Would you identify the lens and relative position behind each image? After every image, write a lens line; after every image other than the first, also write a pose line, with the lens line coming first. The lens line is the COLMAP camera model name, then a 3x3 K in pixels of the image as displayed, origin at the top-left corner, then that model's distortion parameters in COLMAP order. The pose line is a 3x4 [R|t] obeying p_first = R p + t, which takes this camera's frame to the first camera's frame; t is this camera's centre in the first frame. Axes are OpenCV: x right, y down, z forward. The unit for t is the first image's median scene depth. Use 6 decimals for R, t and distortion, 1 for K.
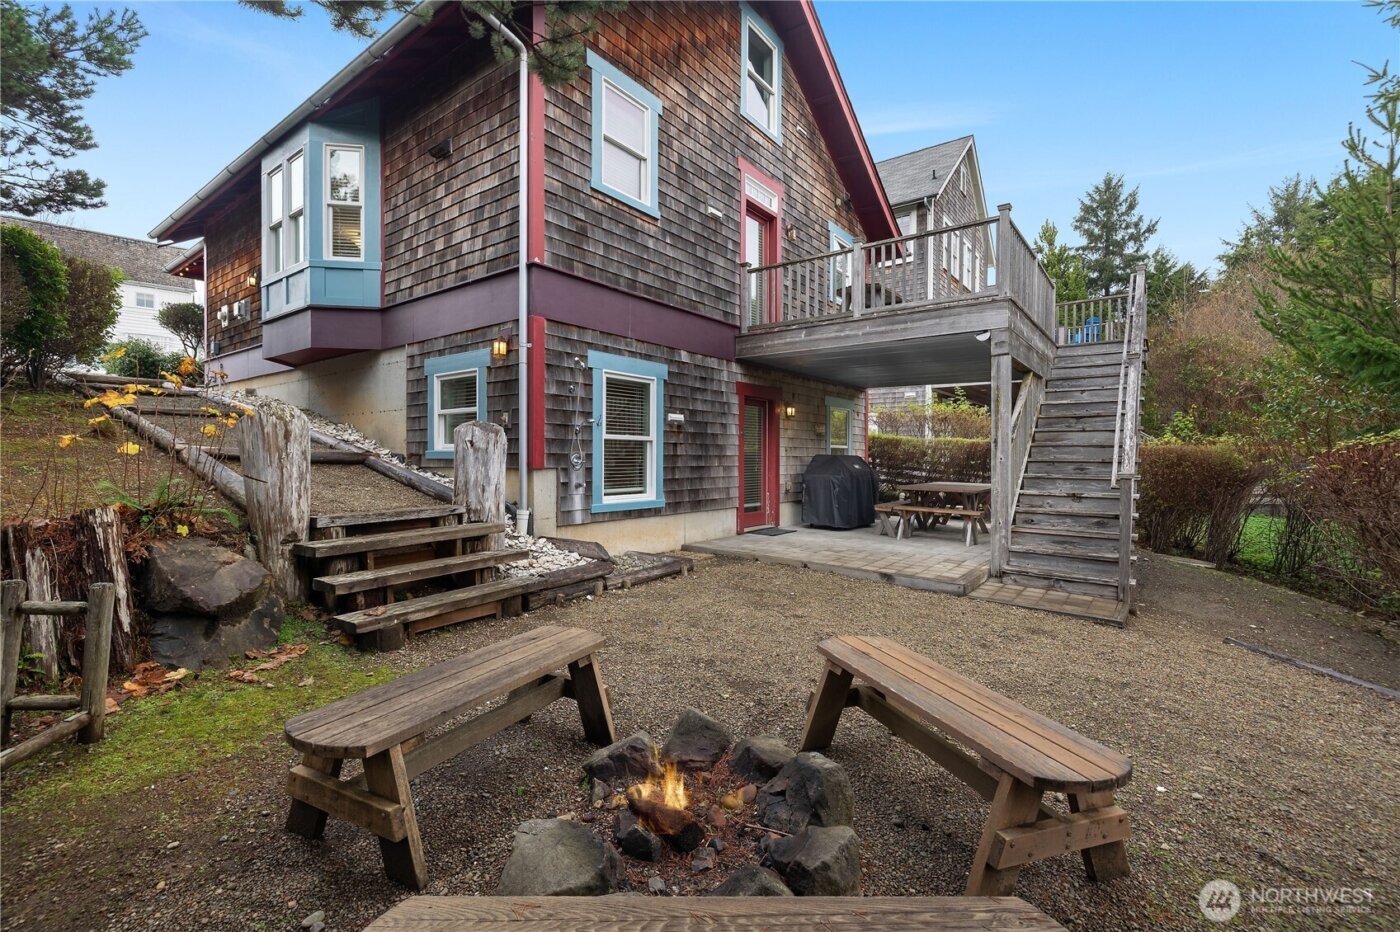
lens RADIAL K [[613.6, 0, 708.8], [0, 613.6, 467.7], [0, 0, 1]] dist [-0.000886, -0.000118]
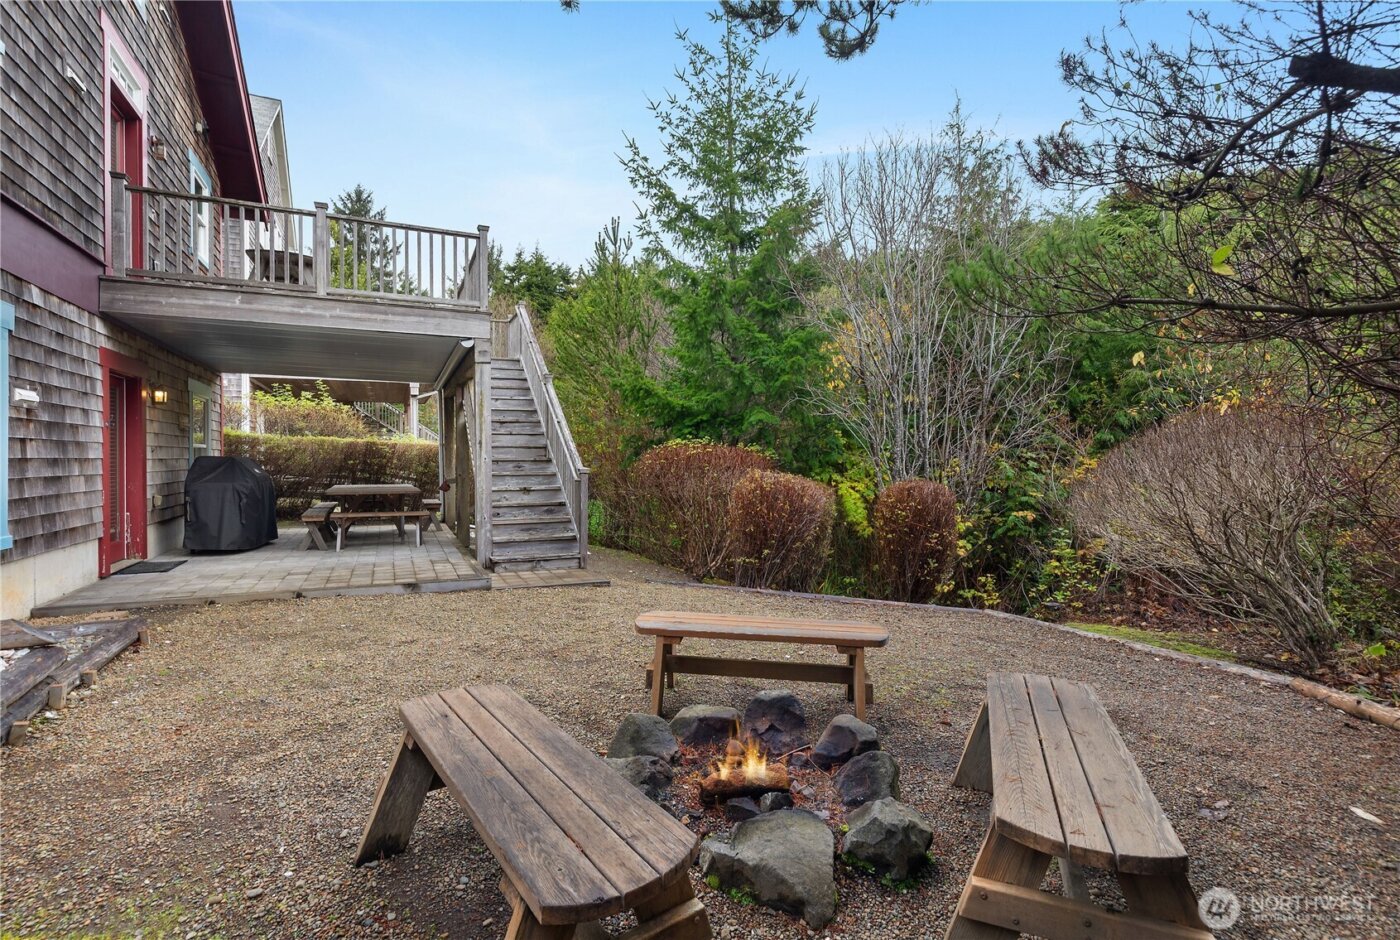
lens RADIAL K [[613.6, 0, 705.6], [0, 613.6, 456.8], [0, 0, 1]] dist [-0.000886, -0.000118]
pose [[0.460696, -0.008165, 0.887521, -0.264531], [0.023842, 0.999711, -0.003179, -0.004586], [-0.887238, 0.022625, 0.460757, 0.134424]]
